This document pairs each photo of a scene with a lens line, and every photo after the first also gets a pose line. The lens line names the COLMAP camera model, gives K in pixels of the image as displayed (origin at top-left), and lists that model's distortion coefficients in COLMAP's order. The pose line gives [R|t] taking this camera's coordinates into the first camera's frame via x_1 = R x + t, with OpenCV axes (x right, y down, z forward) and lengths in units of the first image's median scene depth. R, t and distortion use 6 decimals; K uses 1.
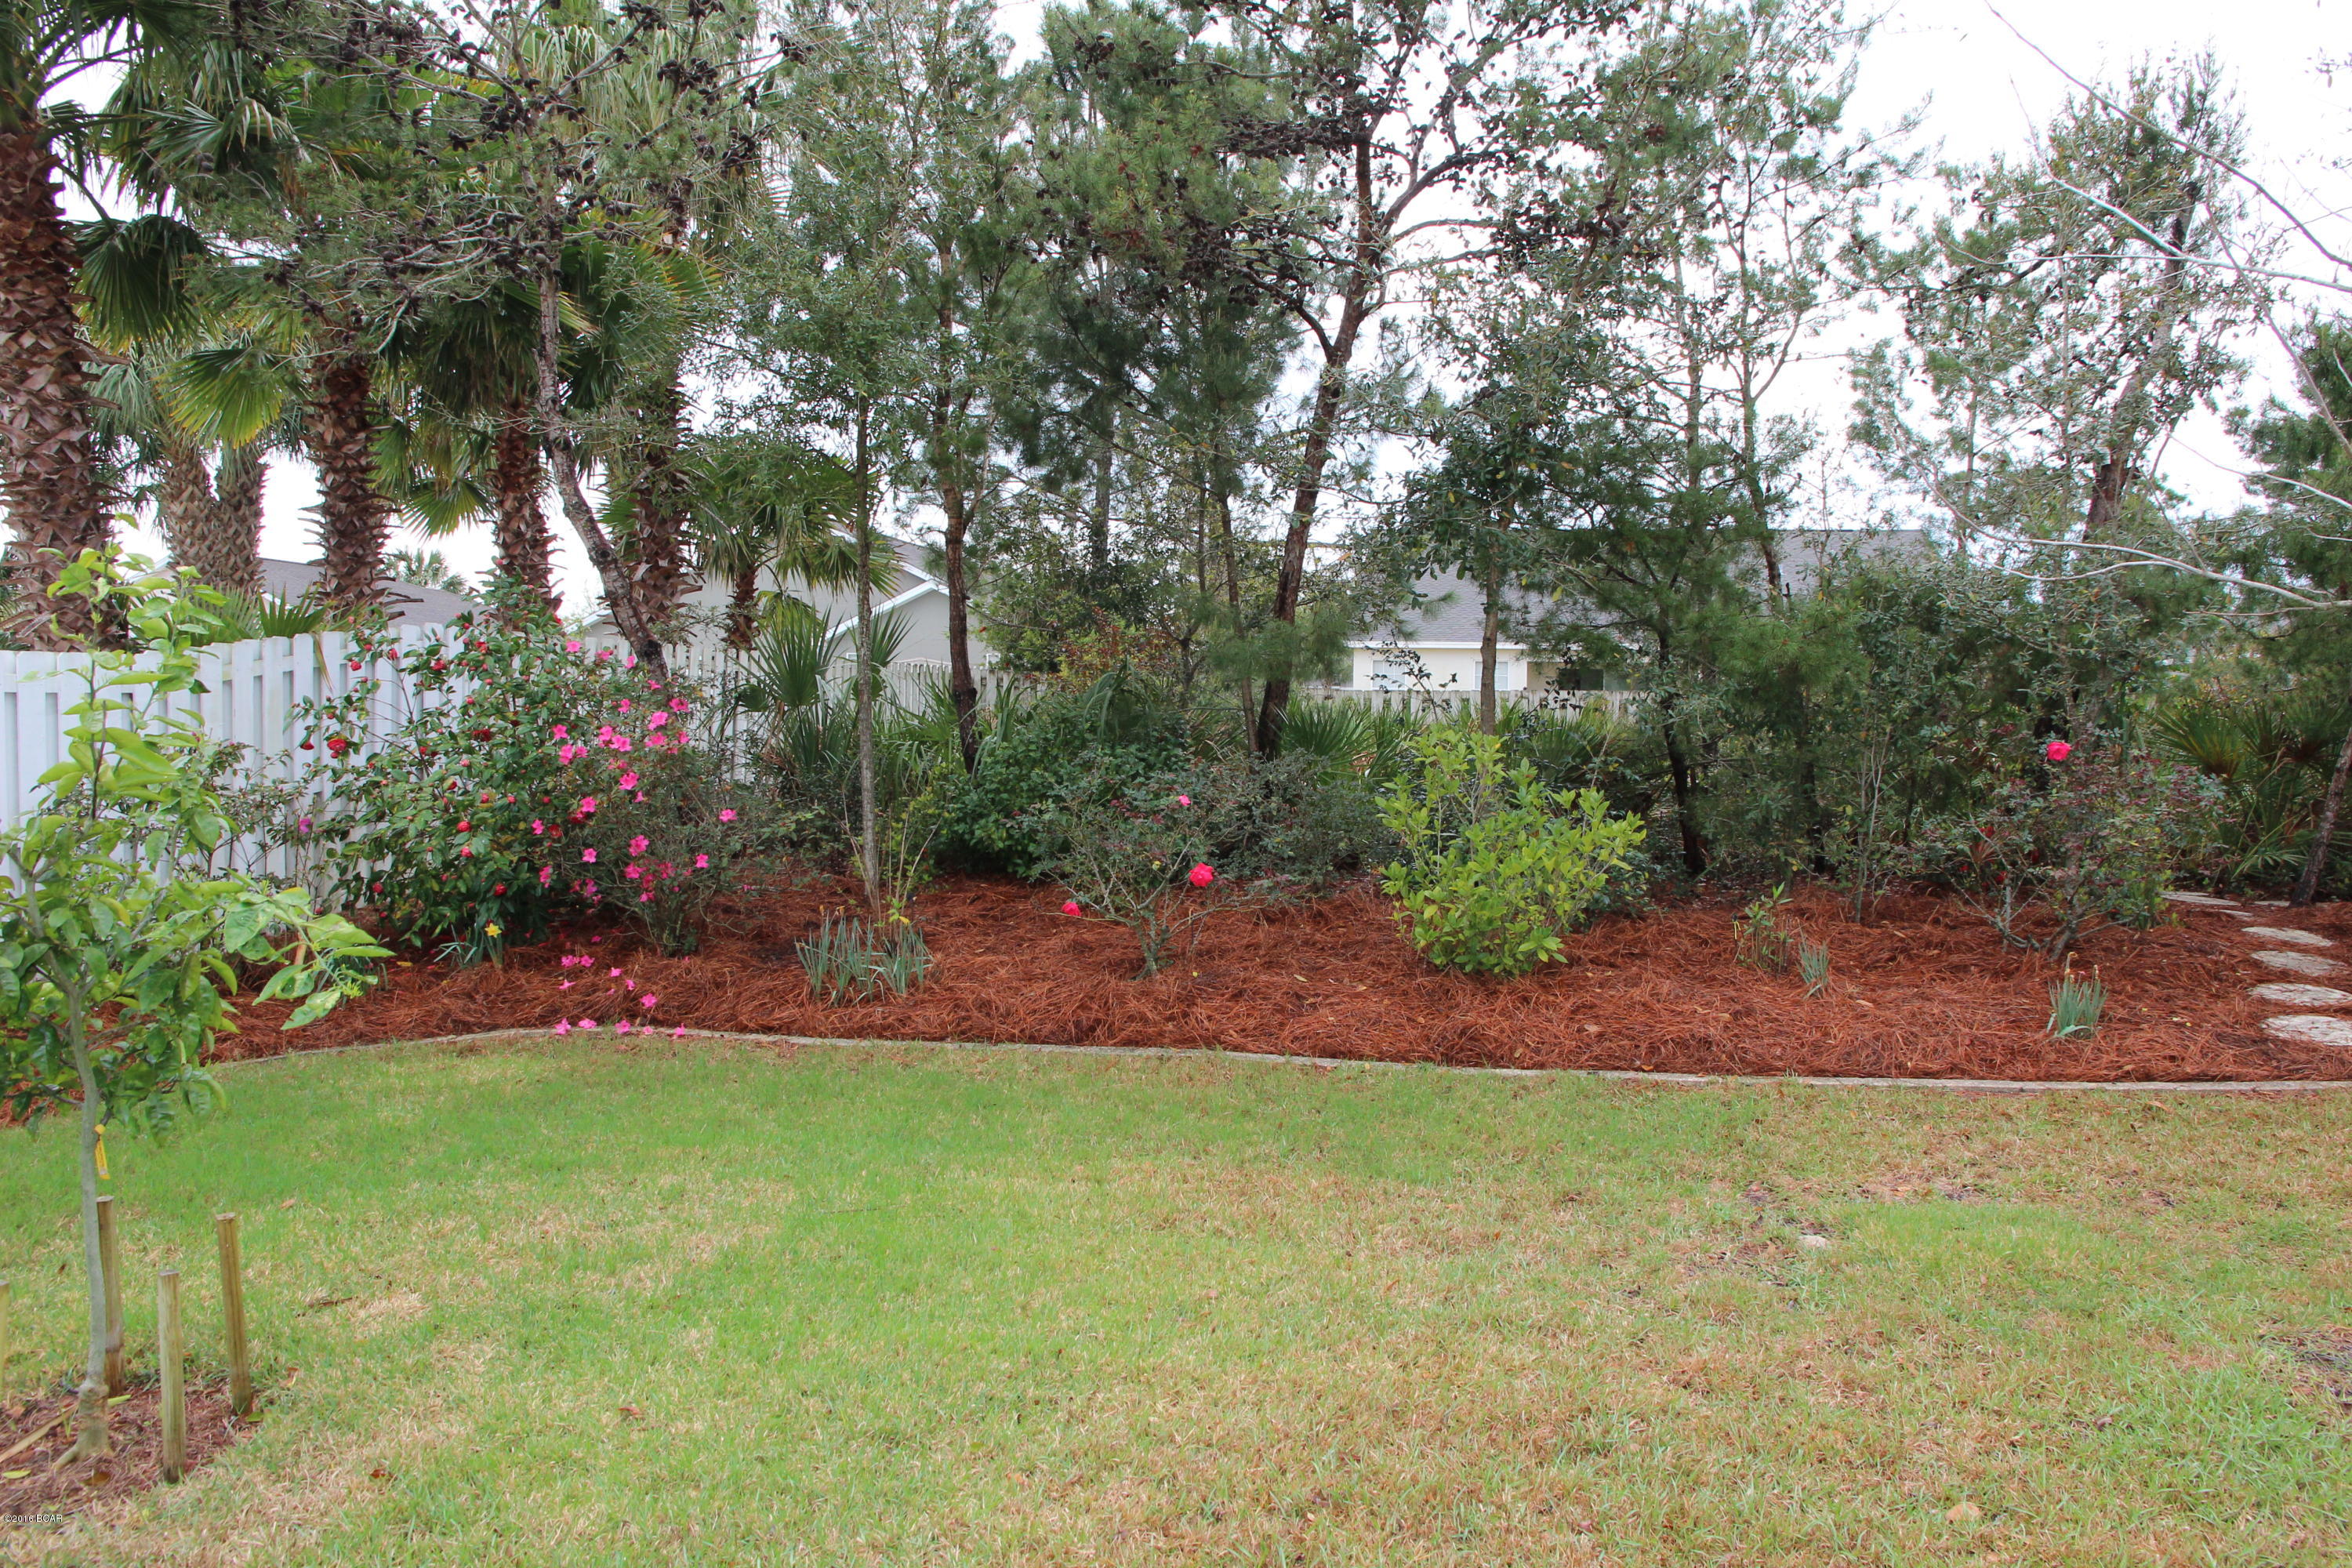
lens RADIAL K [[1632.2, 0, 1203.2], [0, 1632.2, 783.5], [0, 0, 1]] dist [-0.117053, 0.089985]
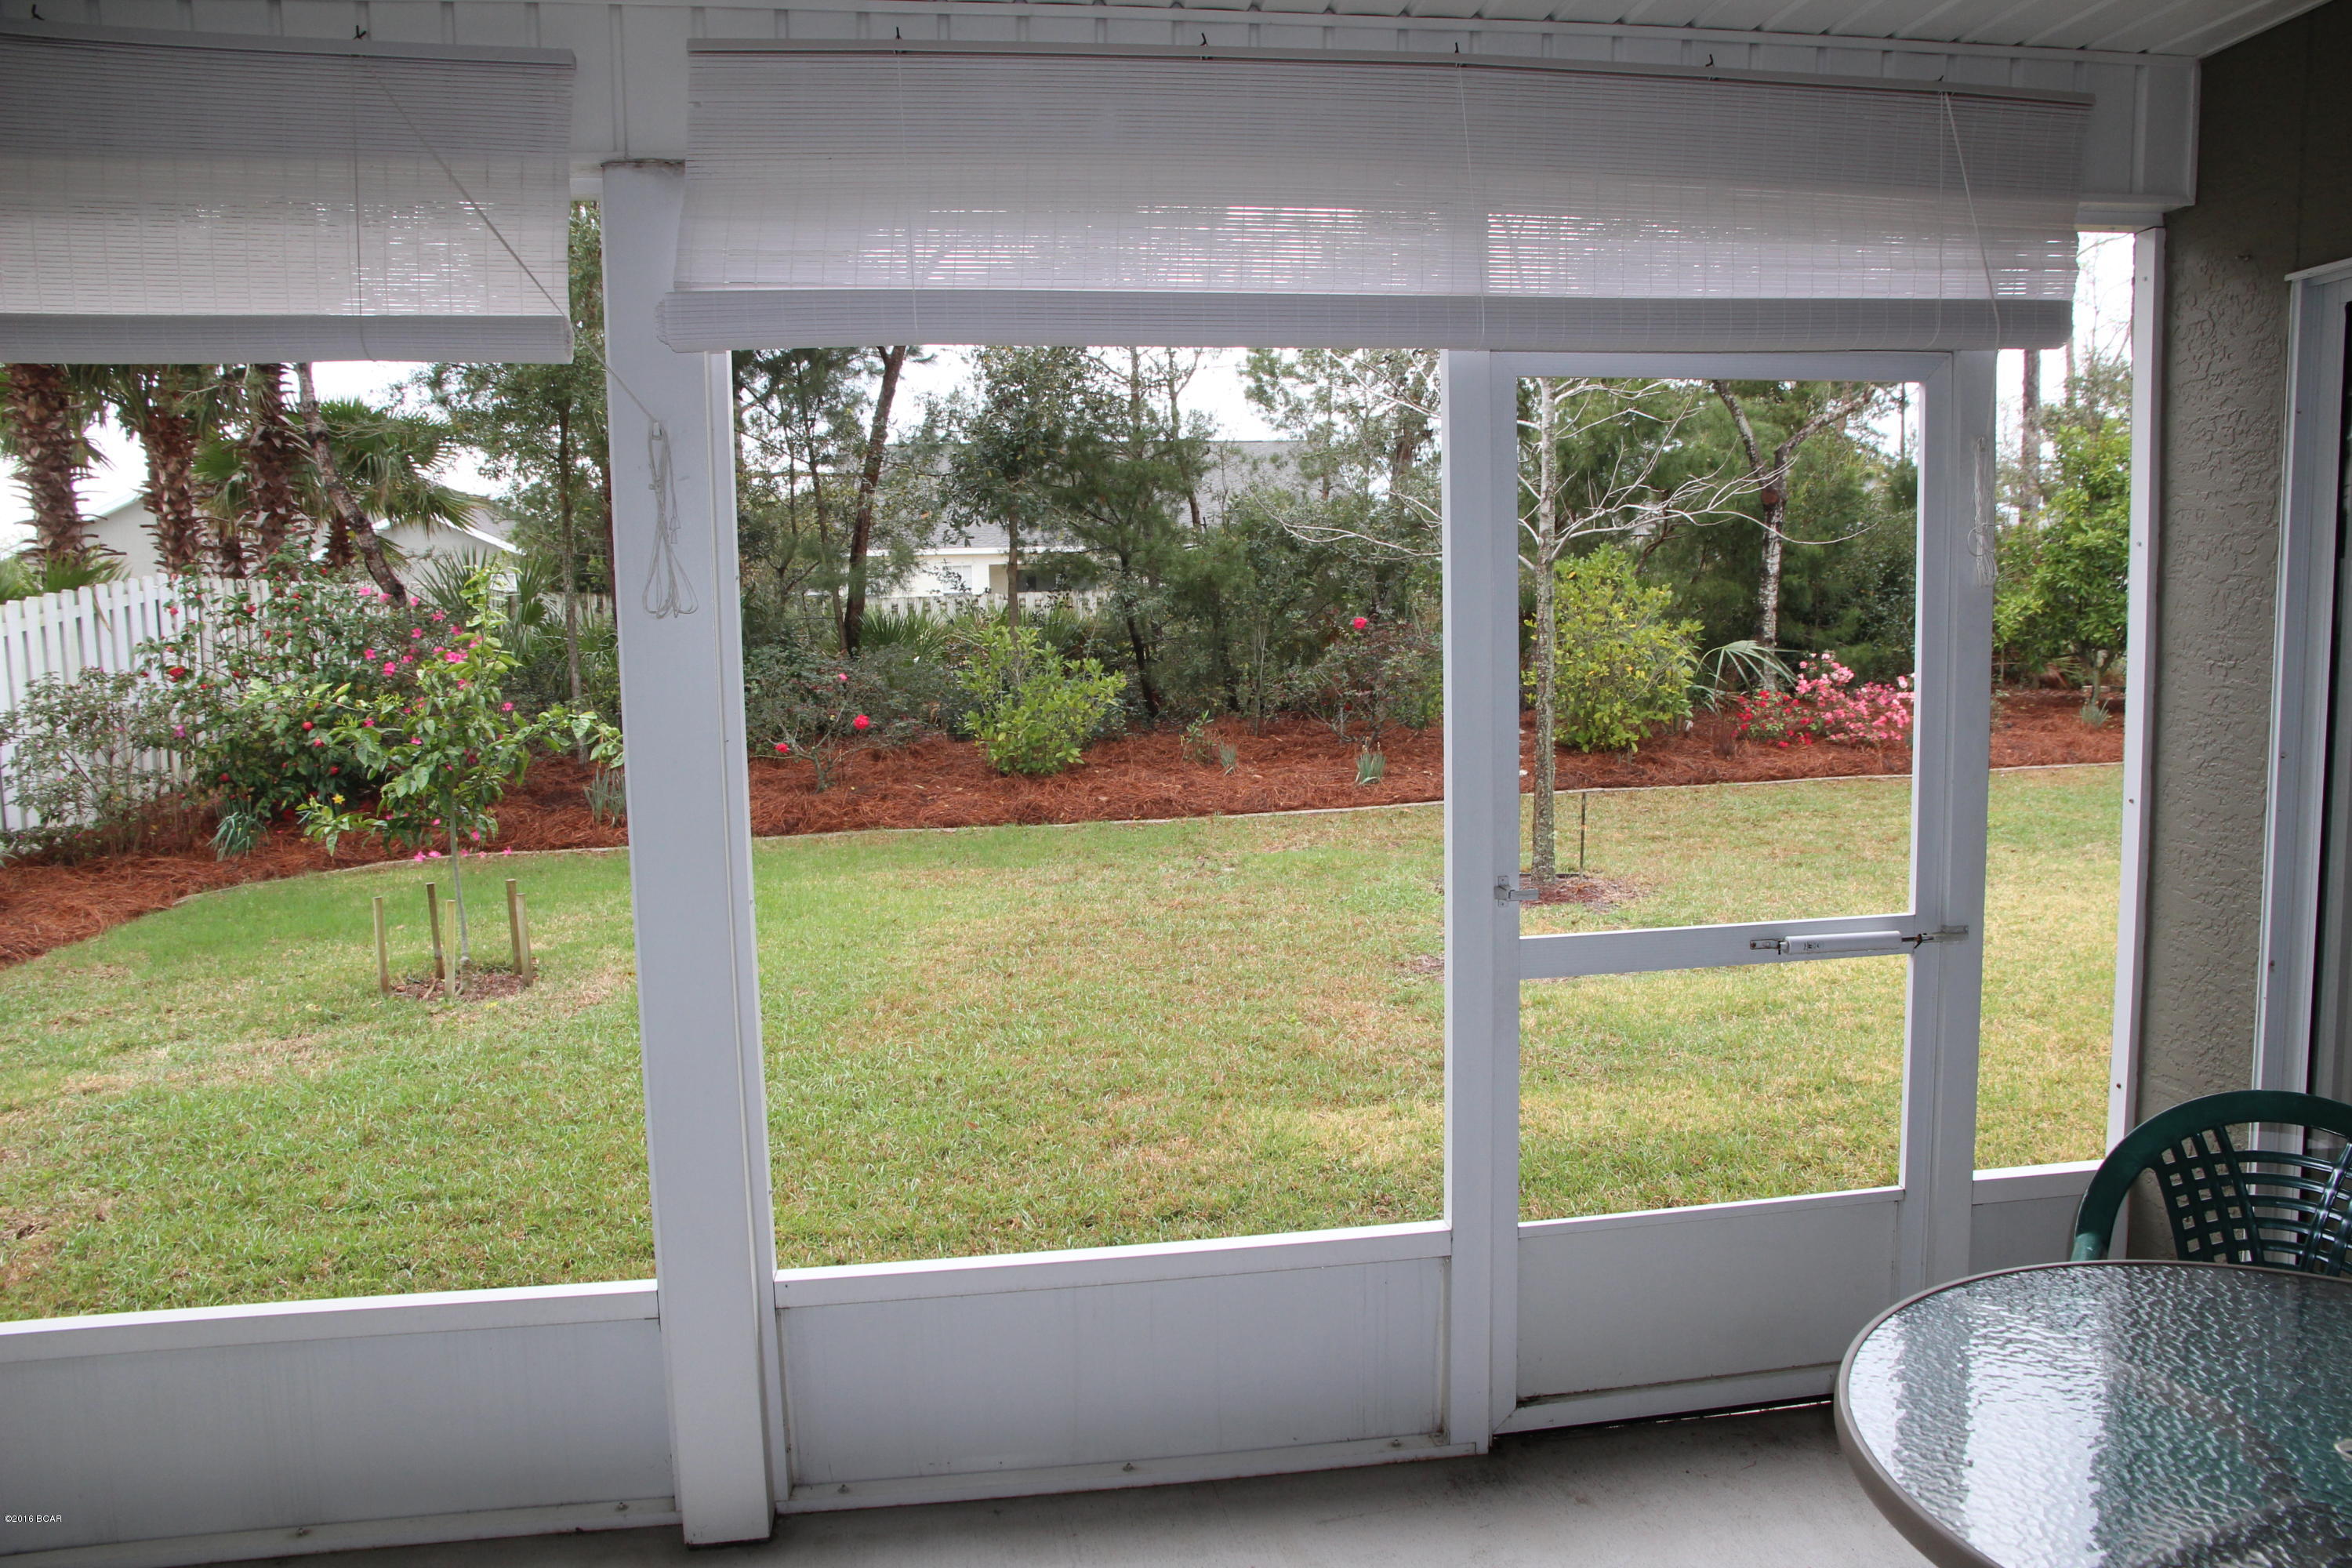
lens RADIAL K [[1625.0, 0, 1203.5], [0, 1625.0, 782.2], [0, 0, 1]] dist [-0.118124, 0.090207]
pose [[0.942094, -0.068874, 0.328200, -0.194883], [0.048590, 0.996390, 0.069618, 0.019318], [-0.331810, -0.049640, 0.942039, -0.568906]]
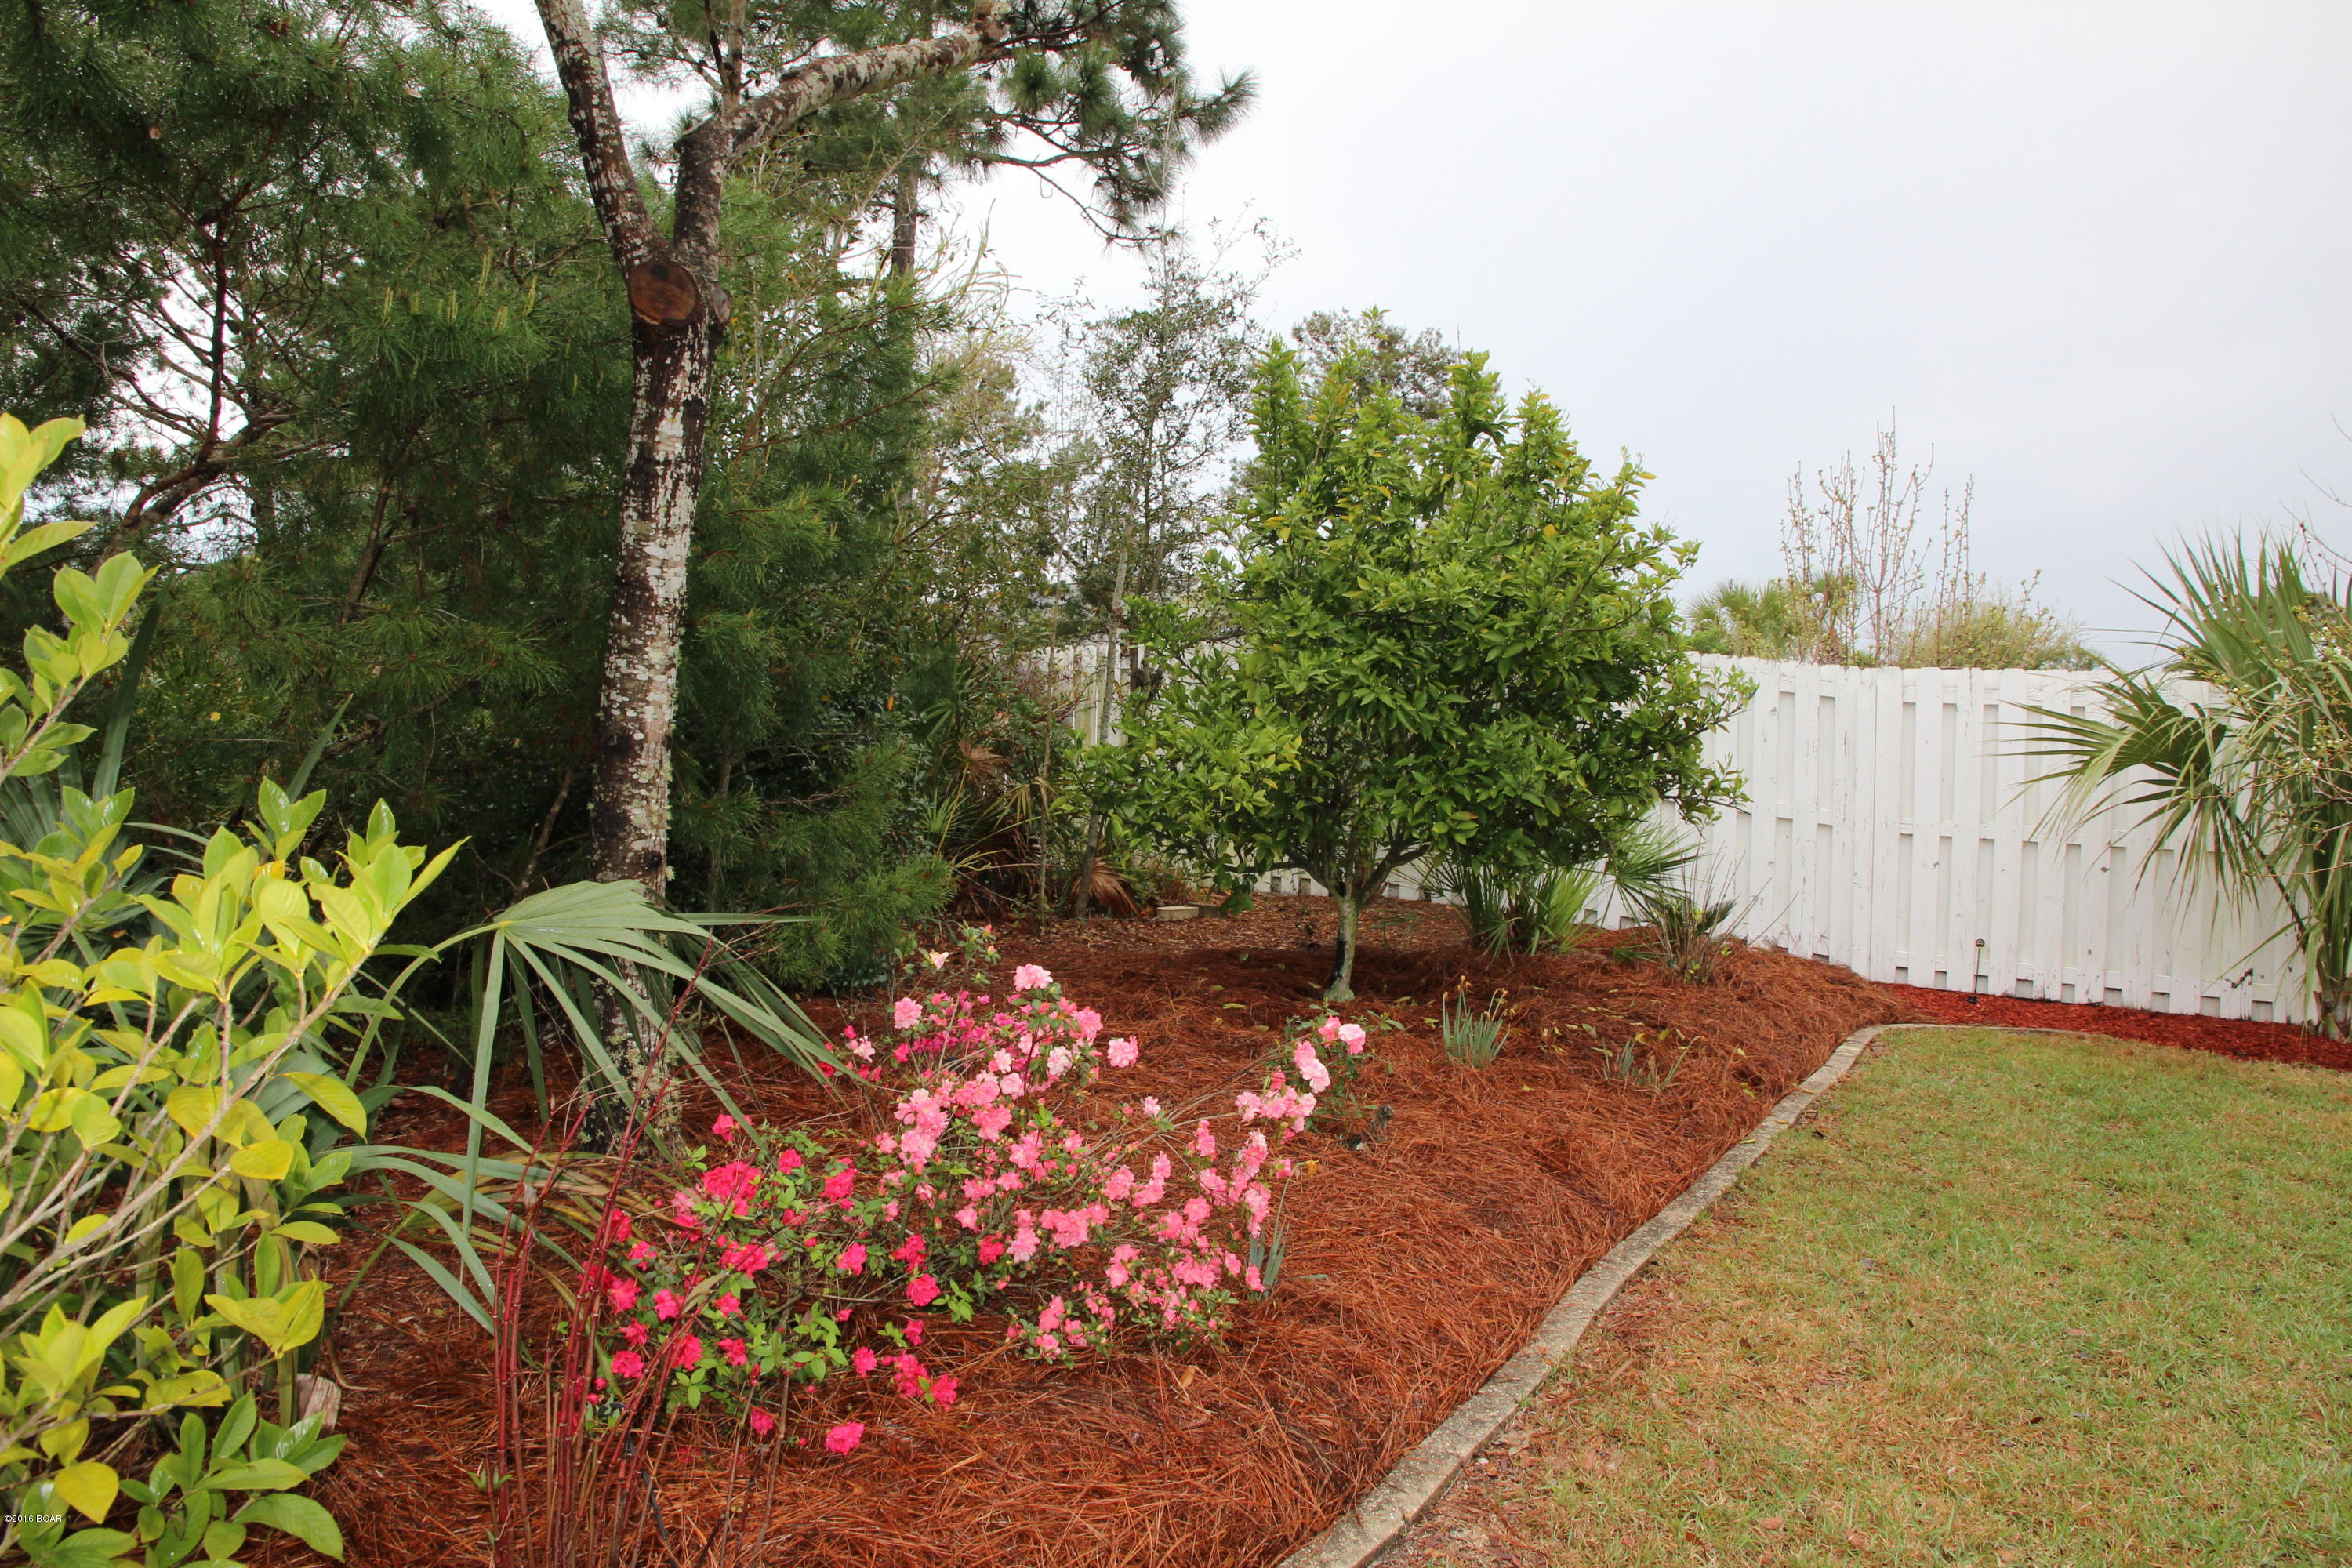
lens RADIAL K [[1604.9, 0, 1197.5], [0, 1604.9, 783.7], [0, 0, 1]] dist [-0.119180, 0.088265]
pose [[0.416219, -0.029384, 0.908790, 0.709298], [0.028048, 0.999417, 0.019469, -0.011729], [-0.908832, 0.017386, 0.416800, 0.660221]]
